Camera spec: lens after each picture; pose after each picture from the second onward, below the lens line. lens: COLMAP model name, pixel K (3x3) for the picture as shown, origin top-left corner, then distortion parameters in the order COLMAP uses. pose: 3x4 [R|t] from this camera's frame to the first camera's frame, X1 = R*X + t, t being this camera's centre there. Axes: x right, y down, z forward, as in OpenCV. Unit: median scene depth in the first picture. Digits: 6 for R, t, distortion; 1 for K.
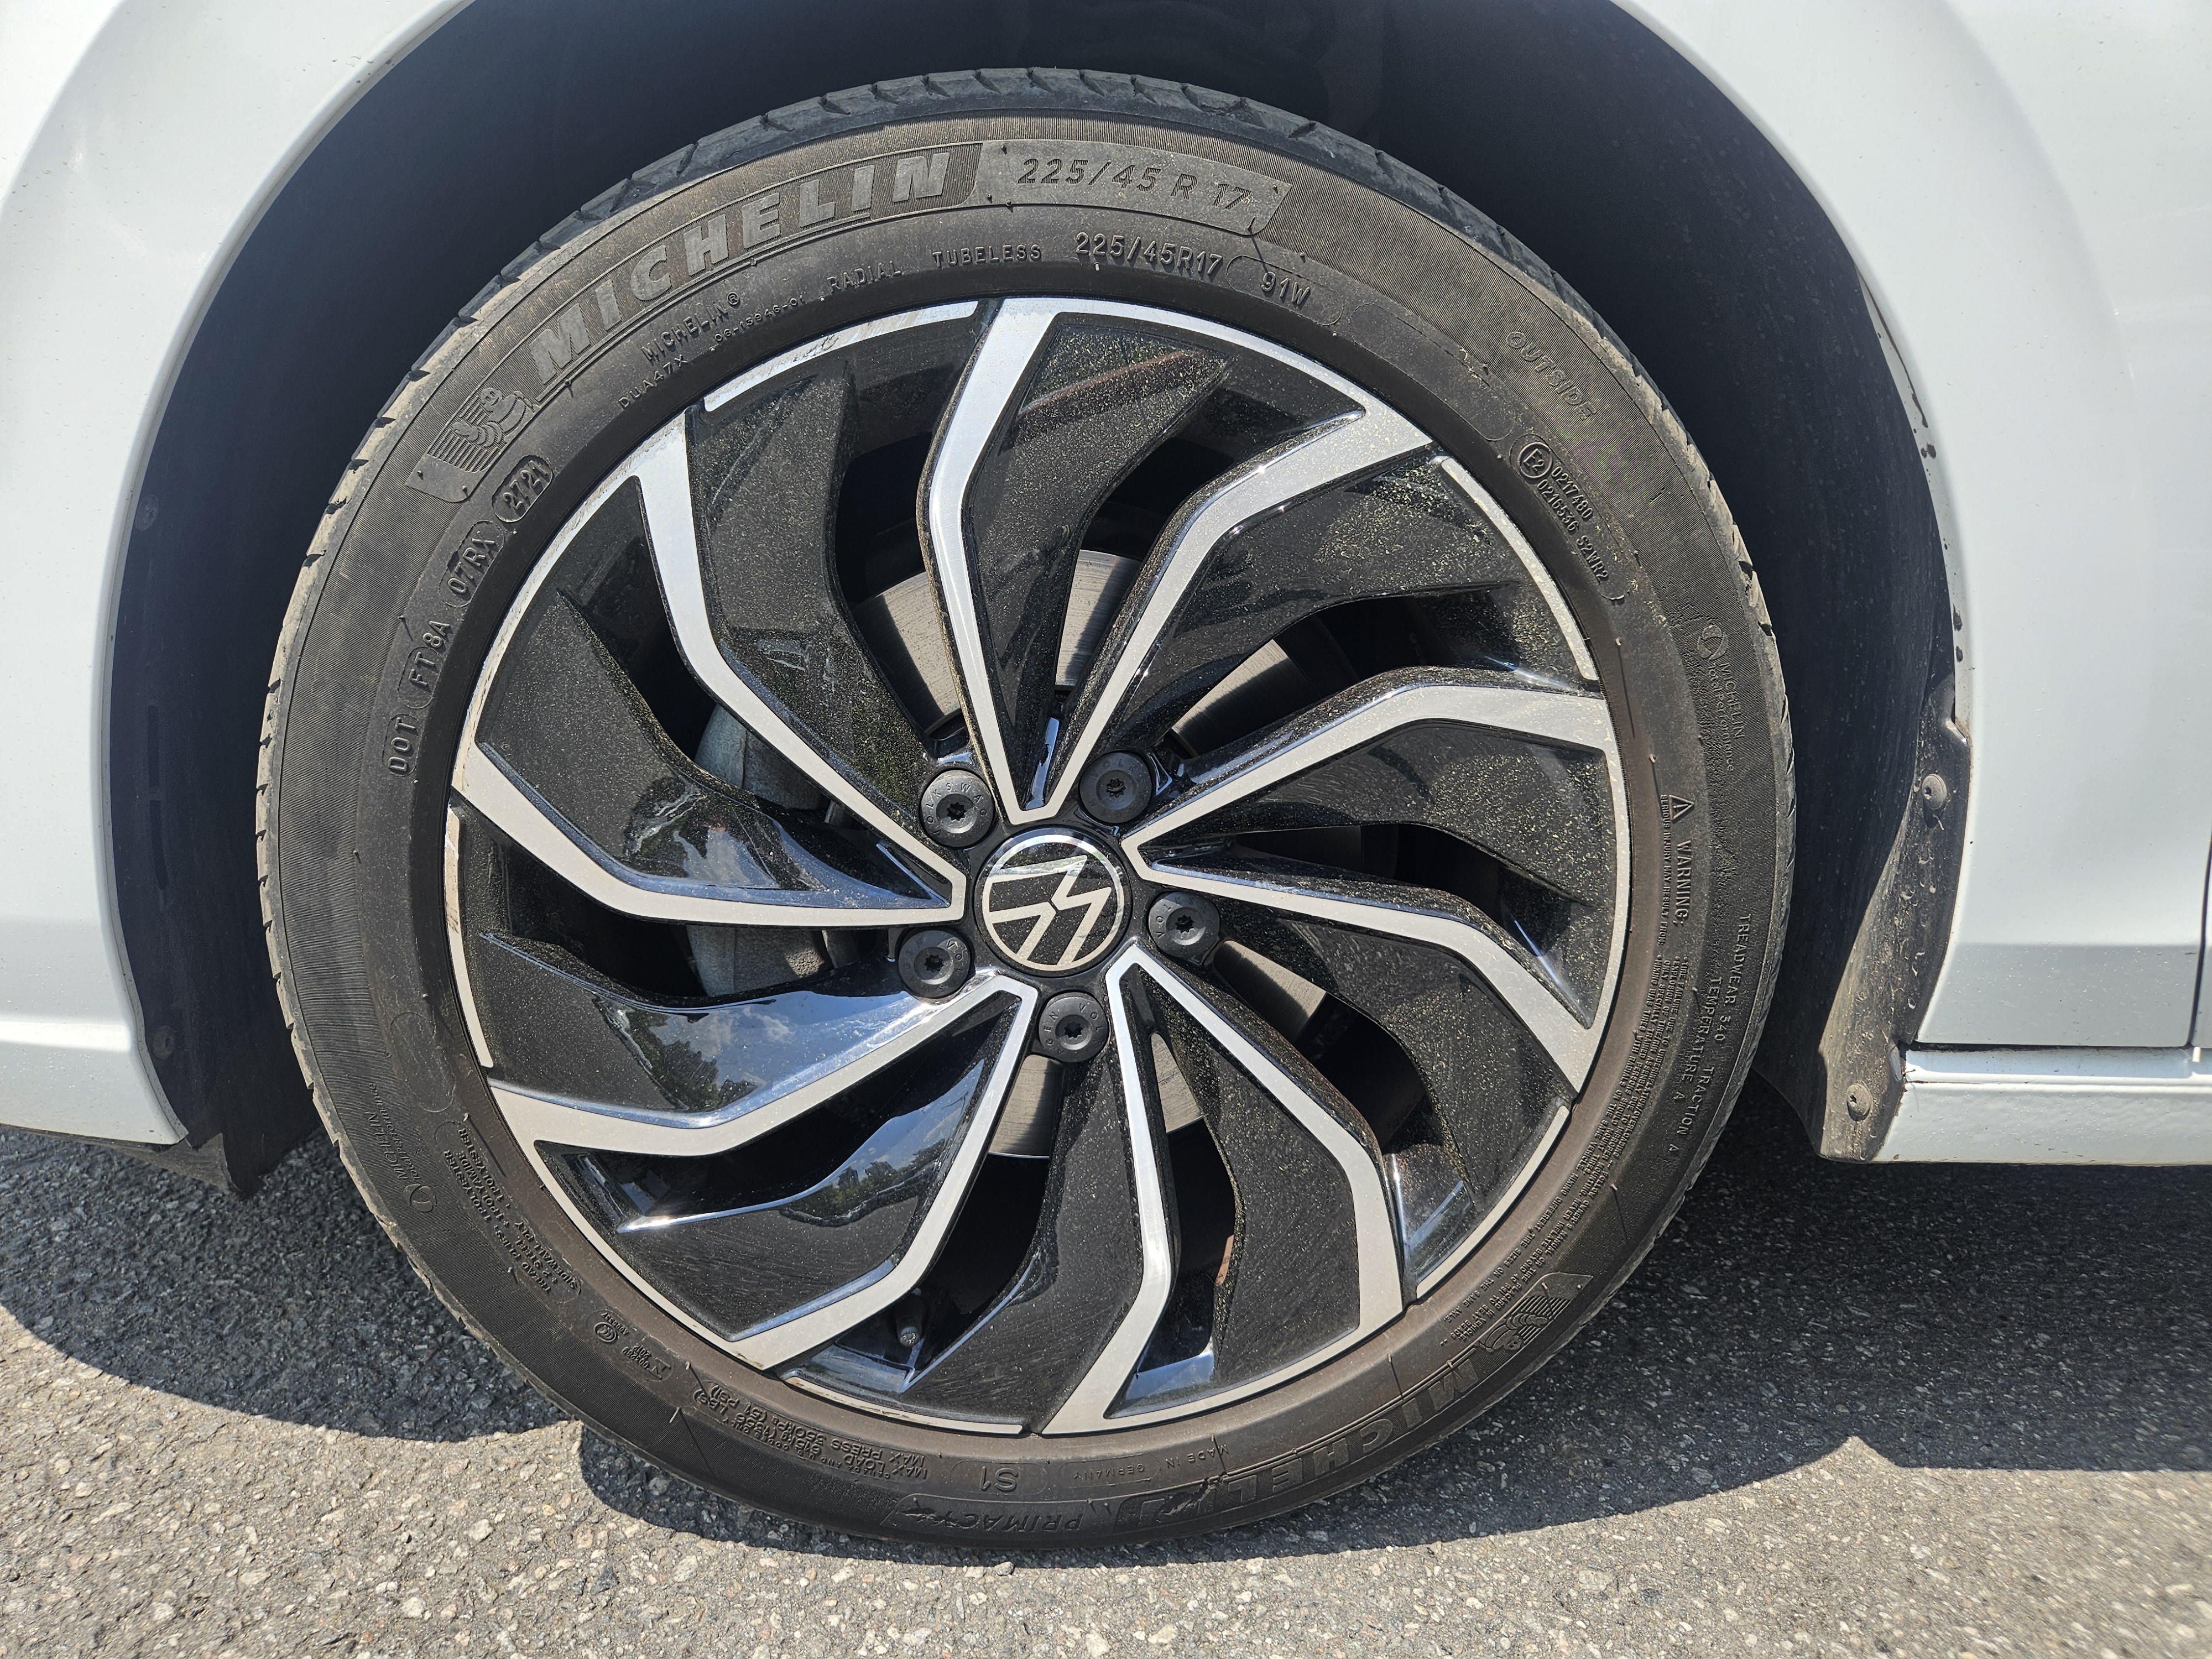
lens RADIAL K [[1490.6, 0, 1114.4], [0, 1490.6, 843.7], [0, 0, 1]] dist [0.063084, -0.050029]
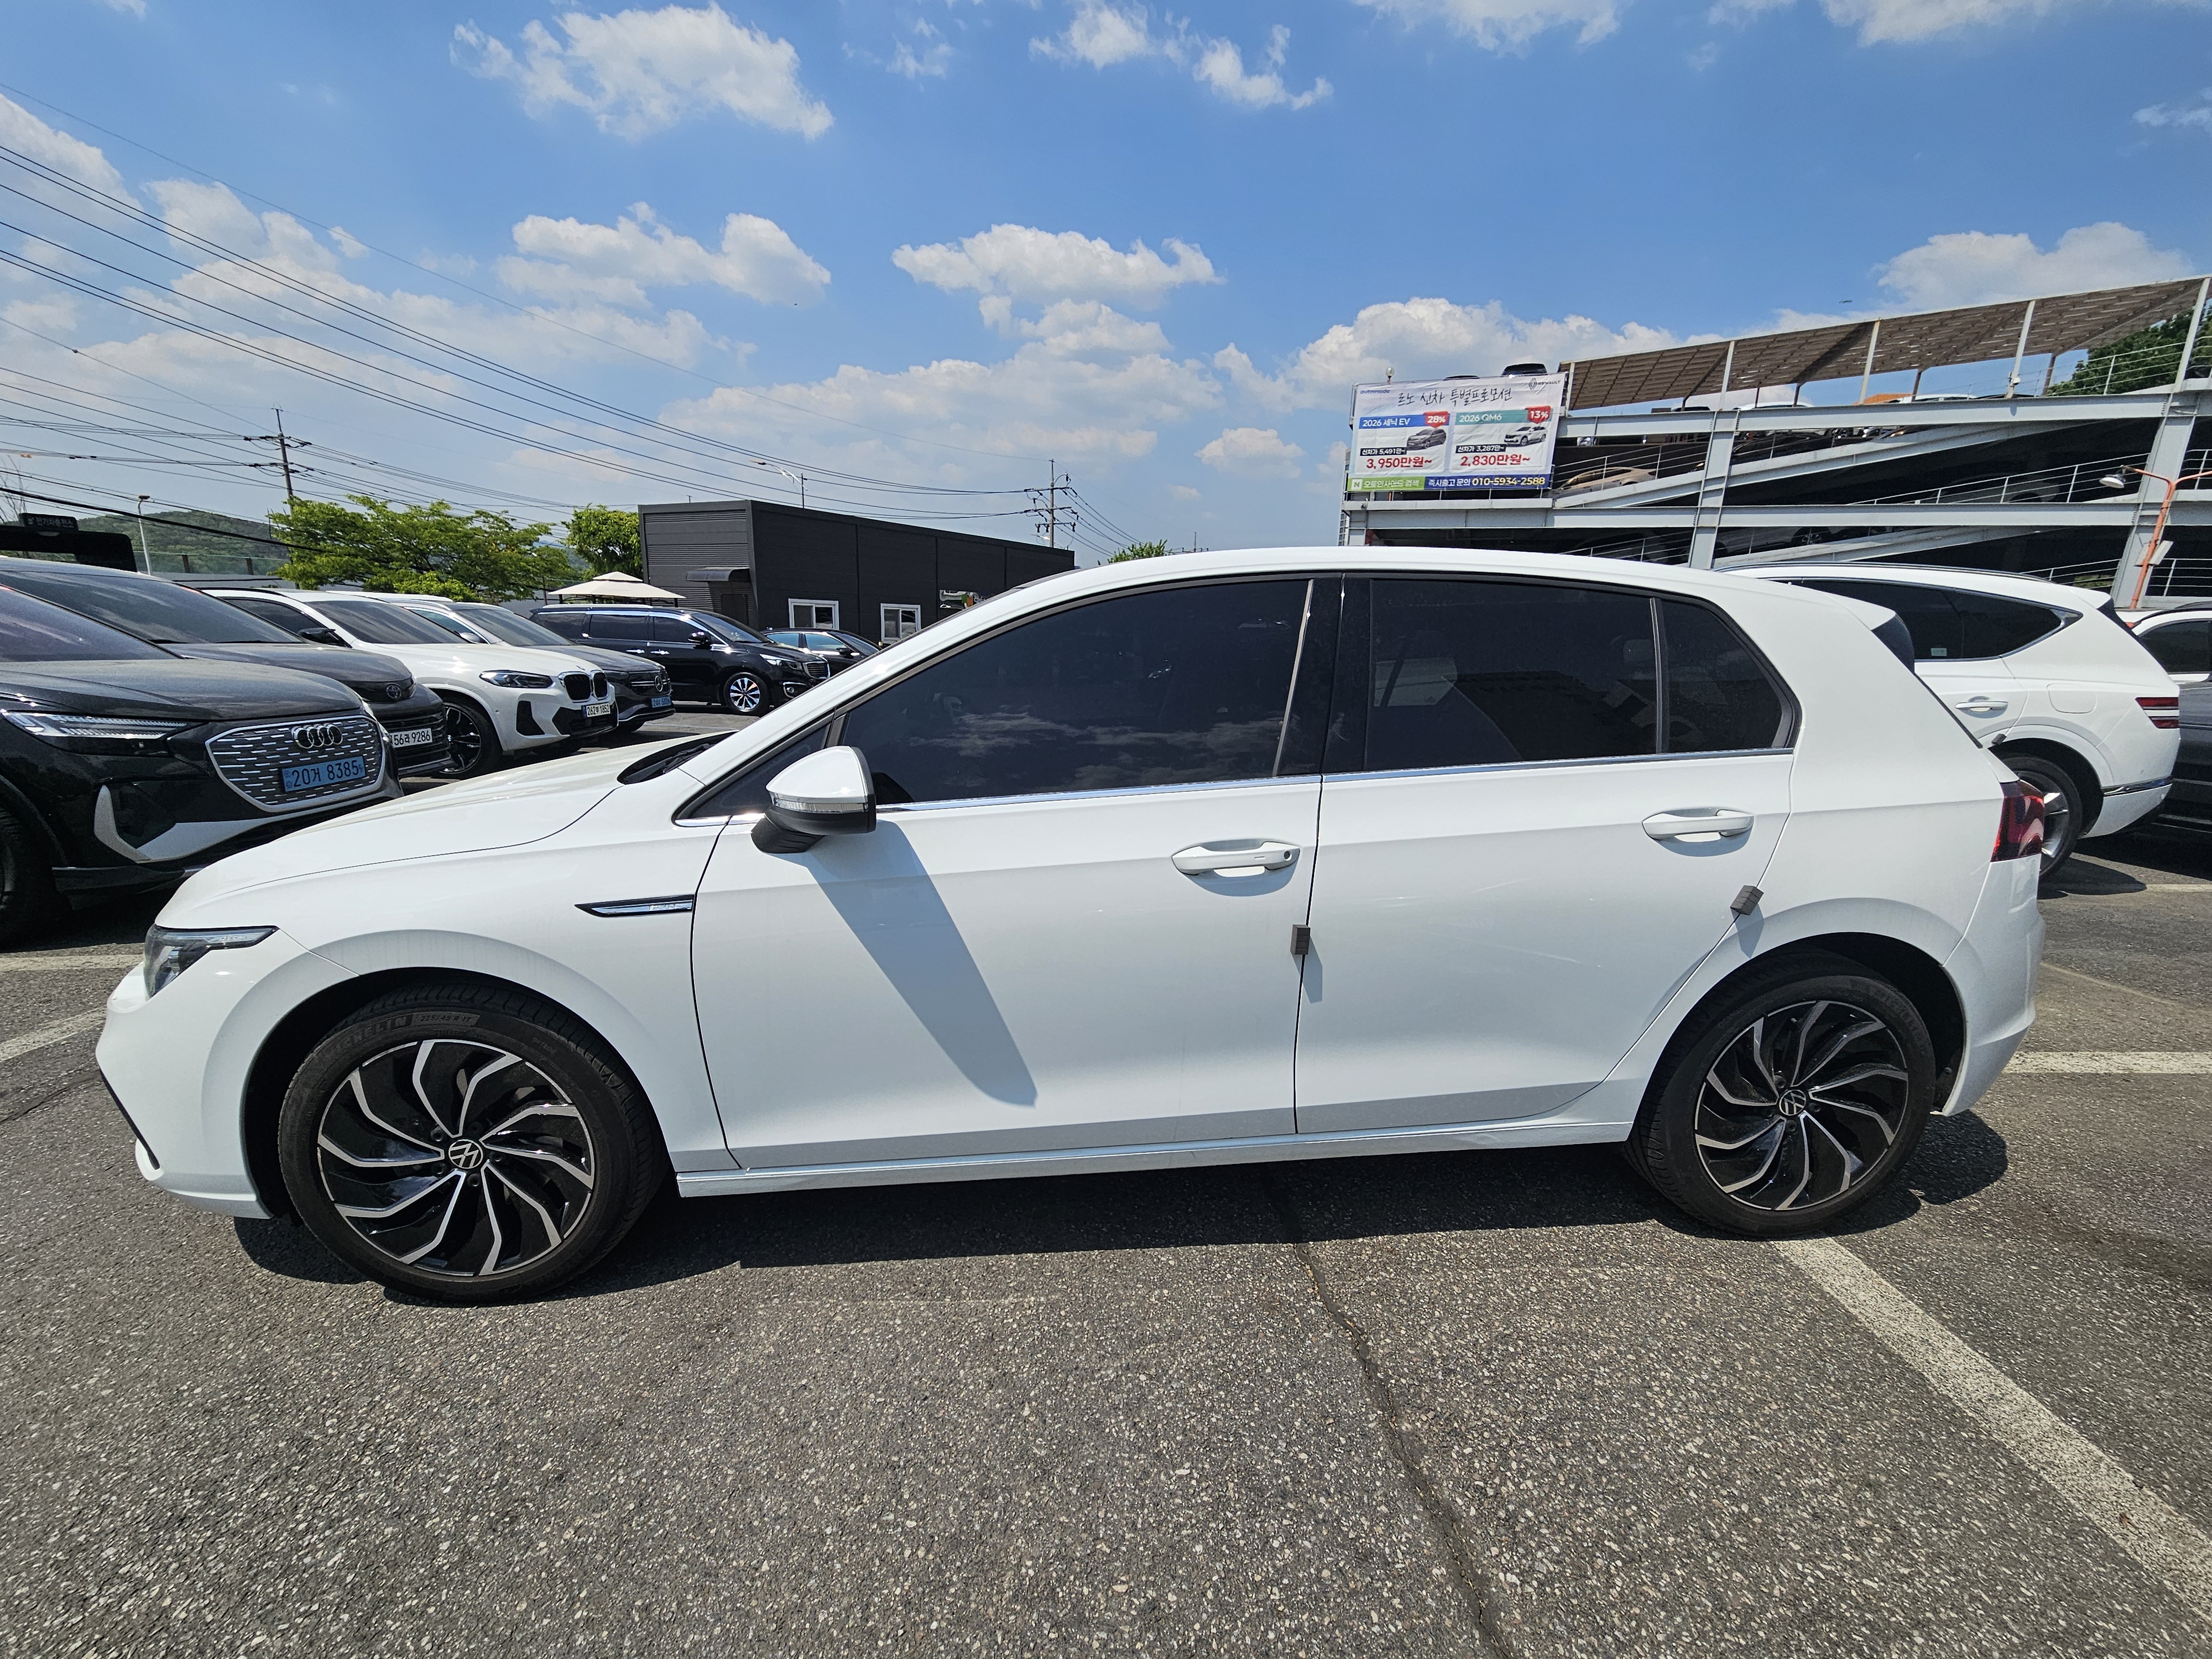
lens RADIAL K [[912.9, 0, 1110.4], [0, 912.9, 842.6], [0, 0, 1]] dist [0.001950, -0.002358]
pose [[0.998275, -0.054707, 0.021310, 1.859187], [0.055579, 0.997539, -0.042753, -0.659499], [-0.018919, 0.043863, 0.998858, -1.775797]]
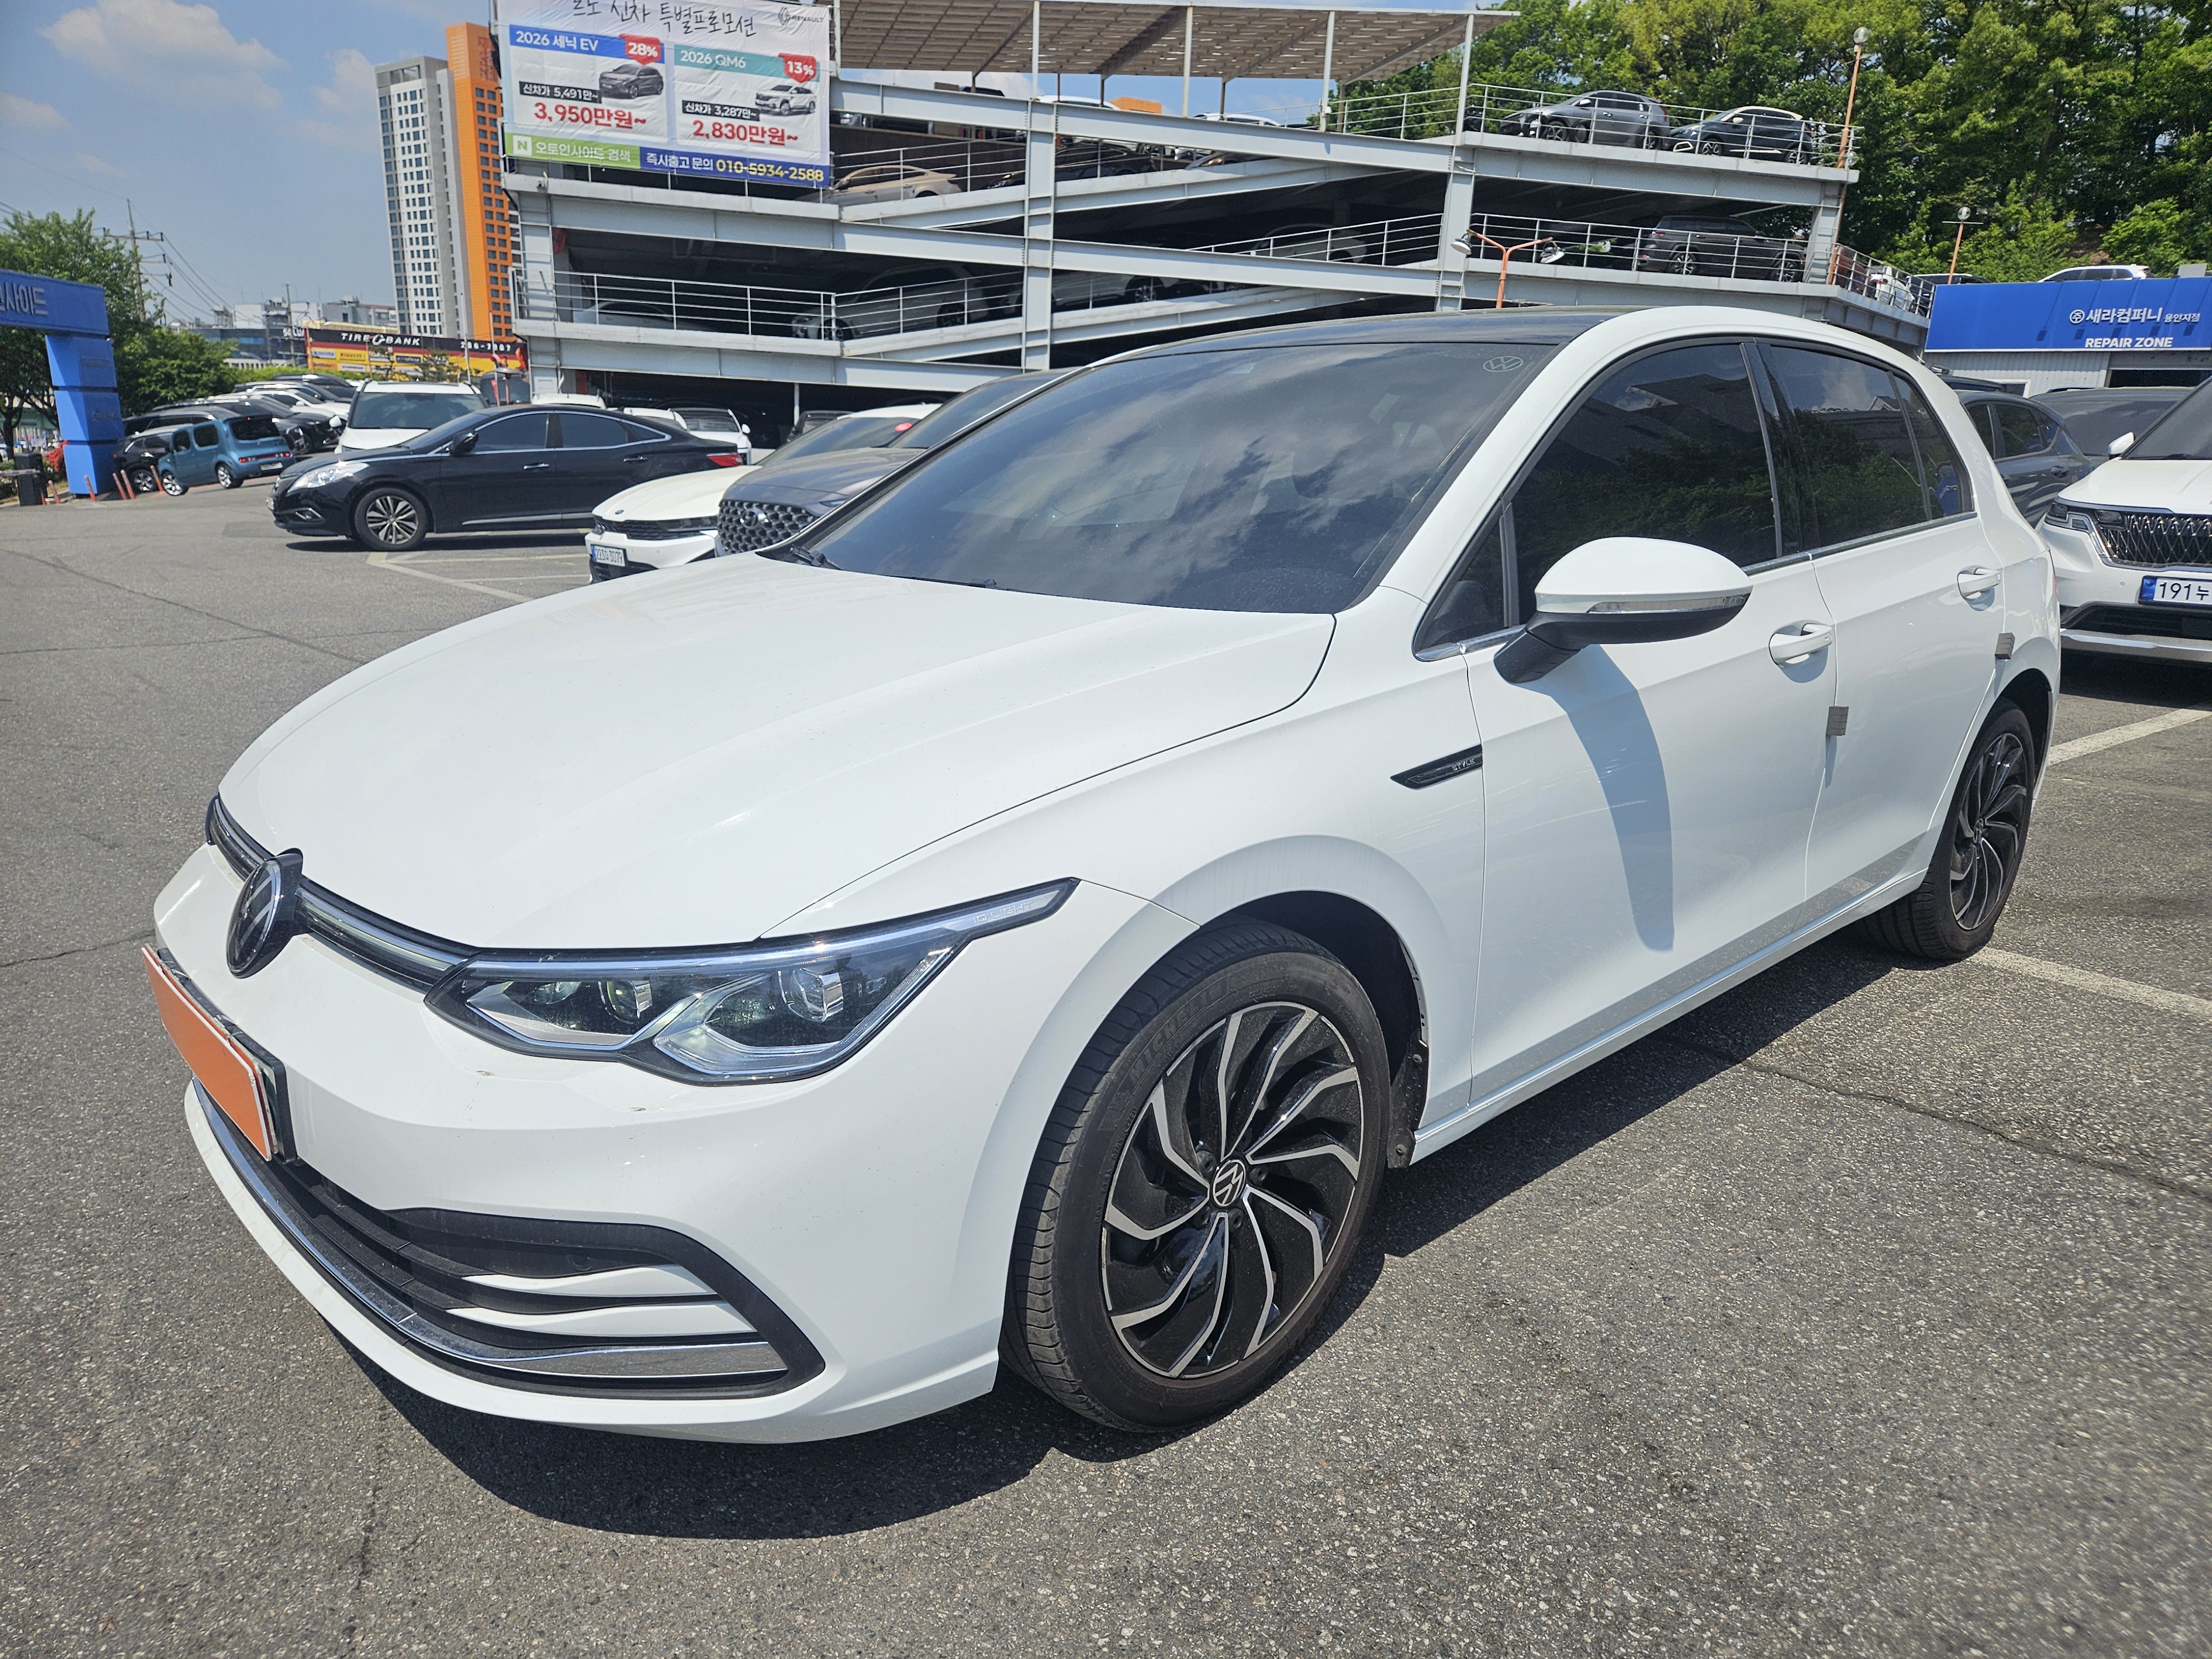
lens RADIAL K [[1490.6, 0, 1120.2], [0, 1490.6, 844.0], [0, 0, 1]] dist [0.063084, -0.050029]
pose [[0.764832, -0.215793, 0.607014, -1.869504], [0.198905, 0.975296, 0.096097, -0.947059], [-0.612755, 0.047240, 0.788860, -1.240681]]
